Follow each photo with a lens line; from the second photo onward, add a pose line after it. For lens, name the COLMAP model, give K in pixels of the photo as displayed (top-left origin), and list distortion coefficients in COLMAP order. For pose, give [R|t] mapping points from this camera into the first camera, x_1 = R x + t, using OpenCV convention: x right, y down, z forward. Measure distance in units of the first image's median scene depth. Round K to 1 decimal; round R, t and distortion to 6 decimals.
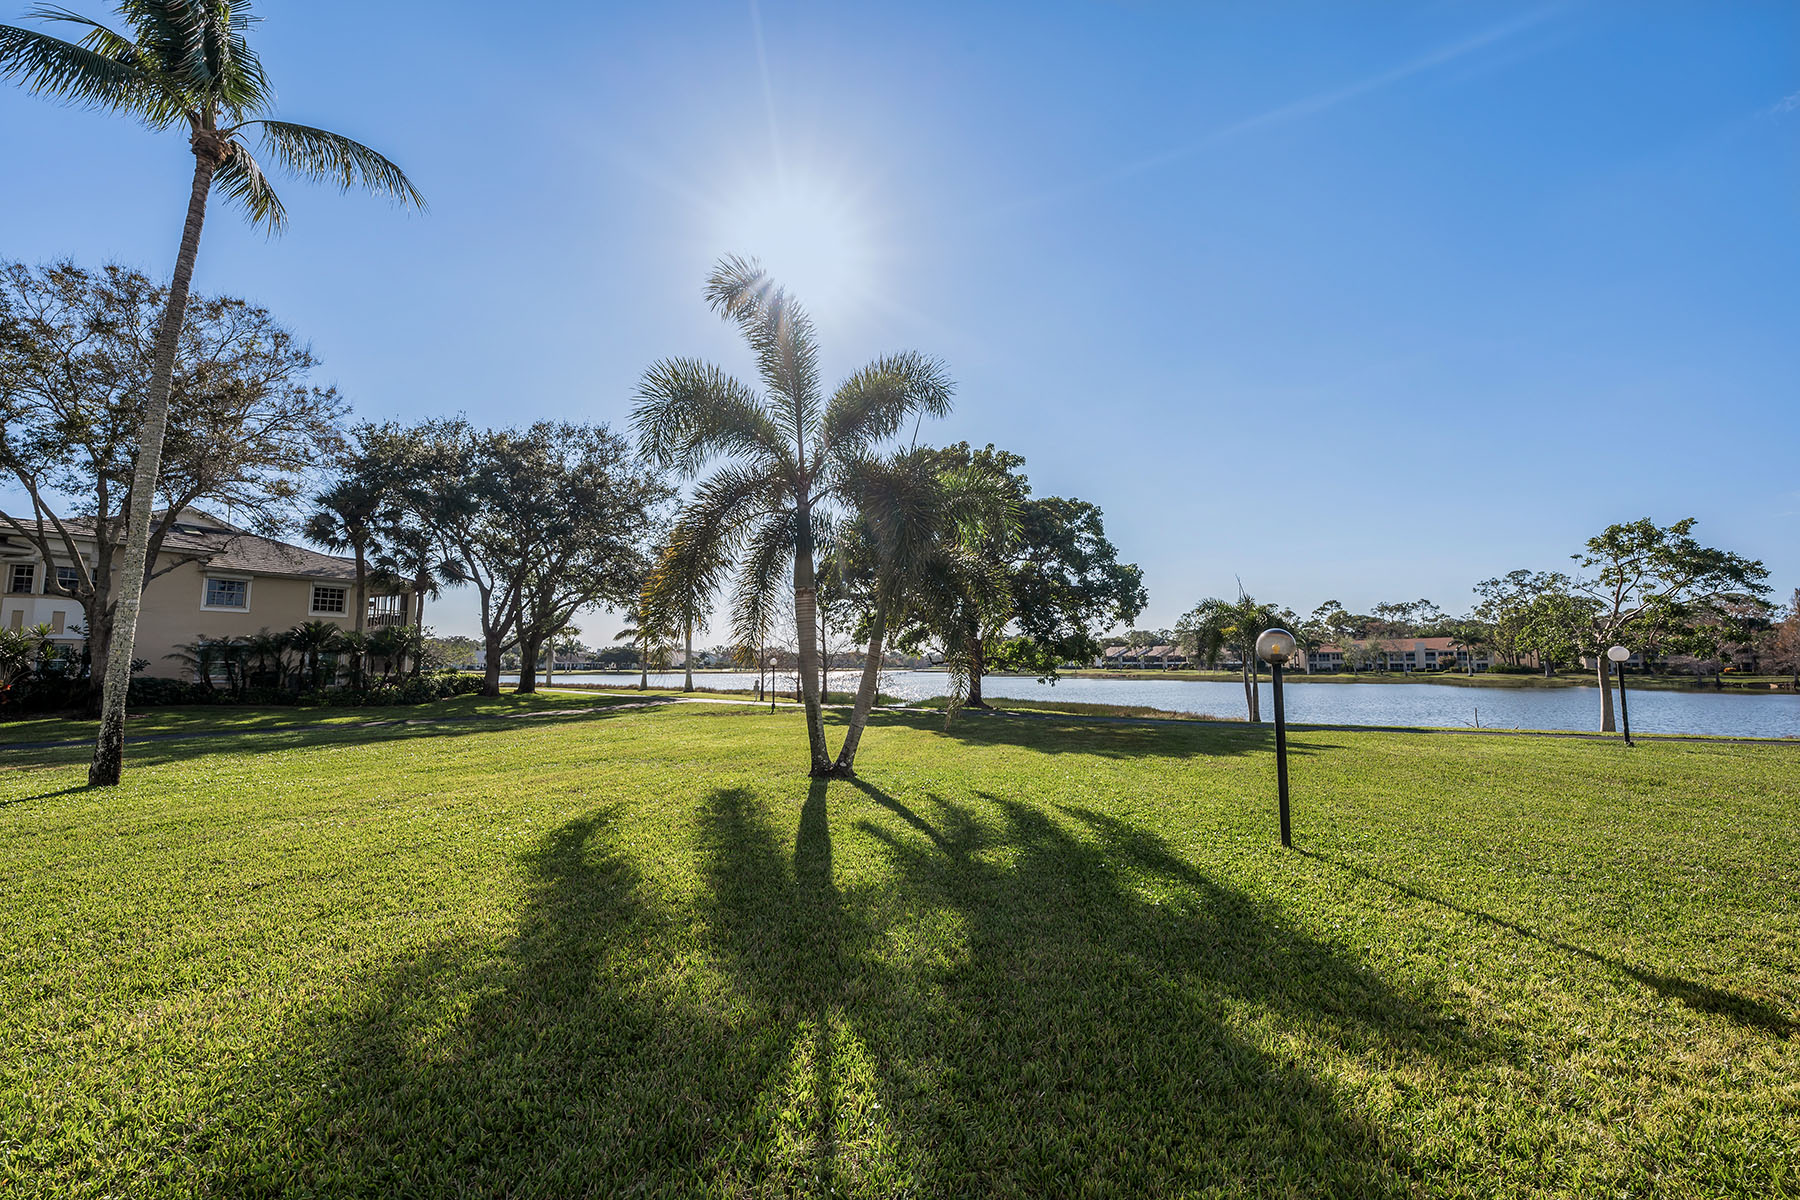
lens RADIAL K [[725.1, 0, 907.5], [0, 725.1, 604.9], [0, 0, 1]] dist [0.000248, -0.000172]
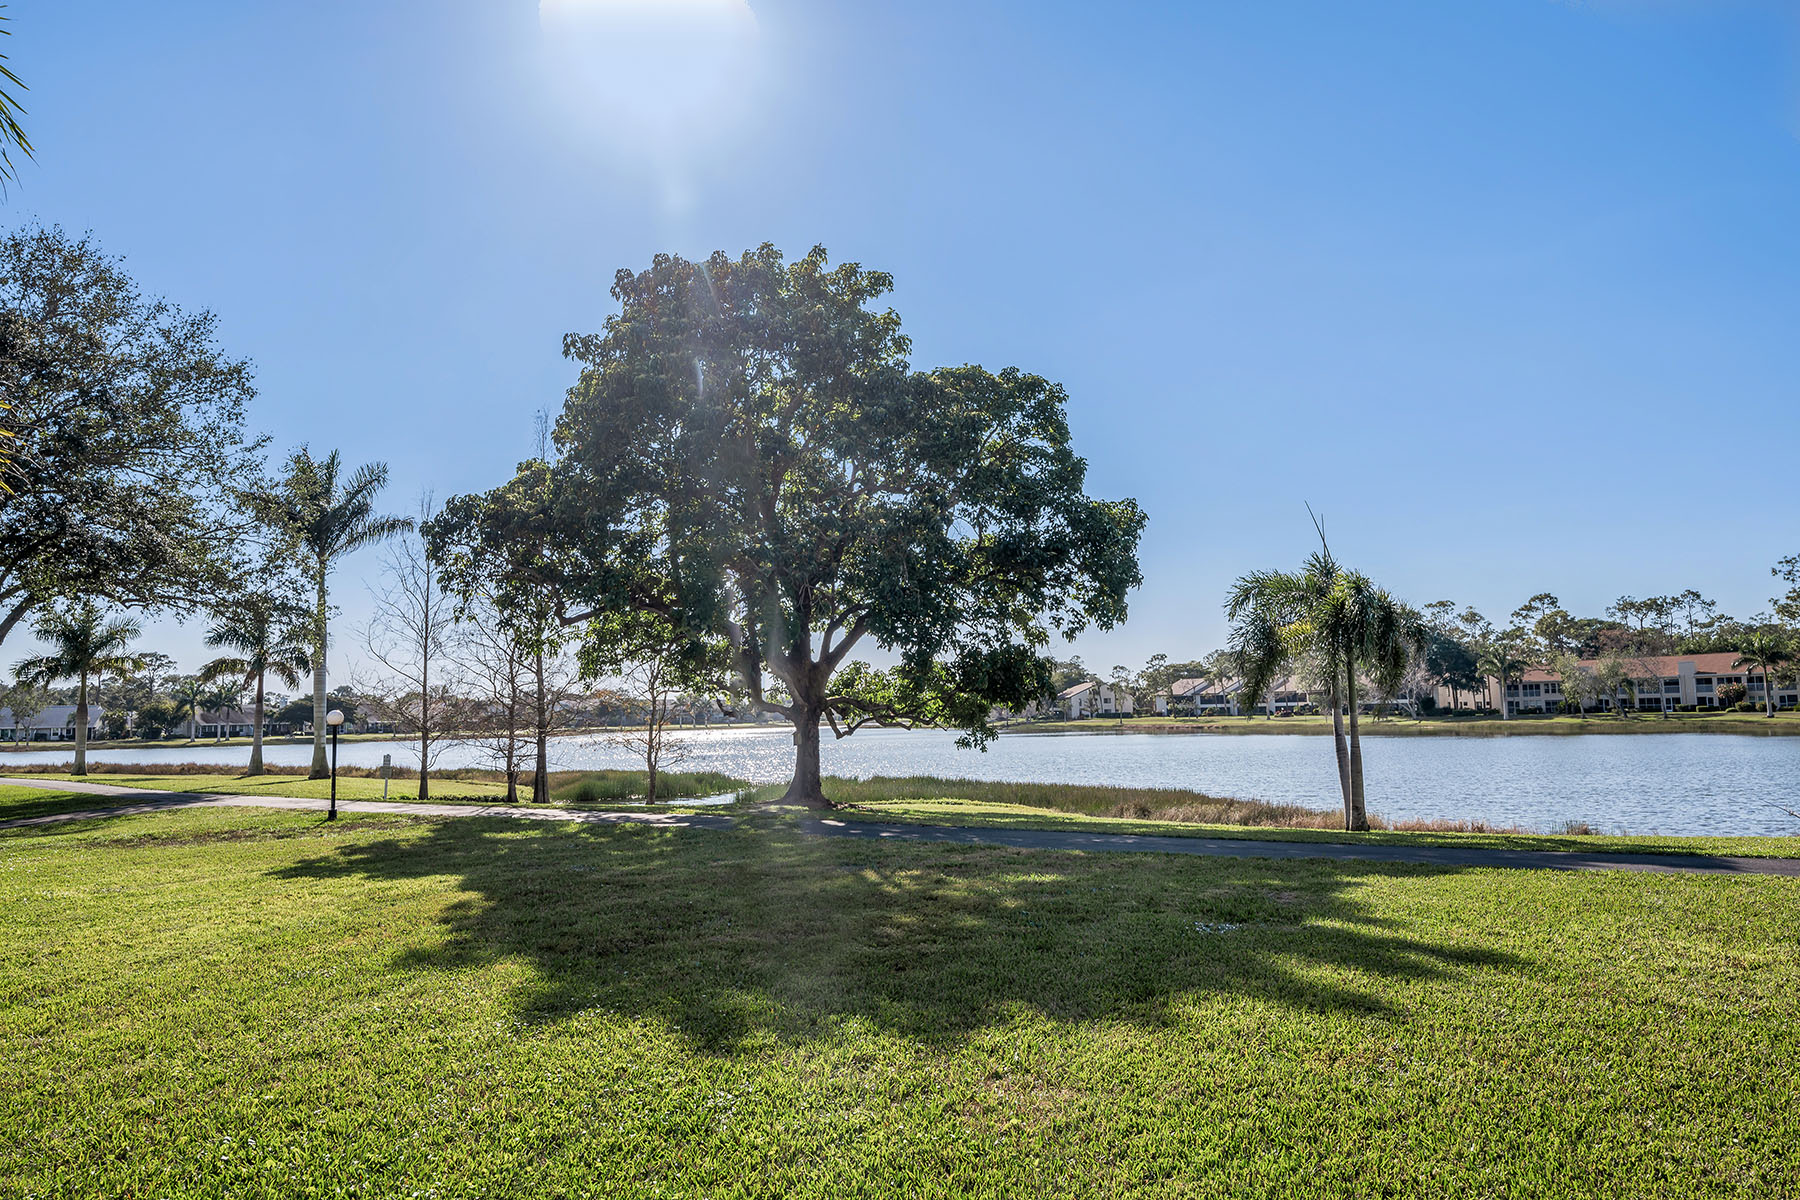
lens RADIAL K [[1264.8, 0, 900.0], [0, 1264.8, 600.0], [0, 0, 1]] dist [-0.003843, 0.000492]
pose [[0.998166, -0.013617, 0.058977, 0.105711], [0.014125, 0.999867, -0.008212, 0.014266], [-0.058858, 0.009030, 0.998226, 0.162814]]
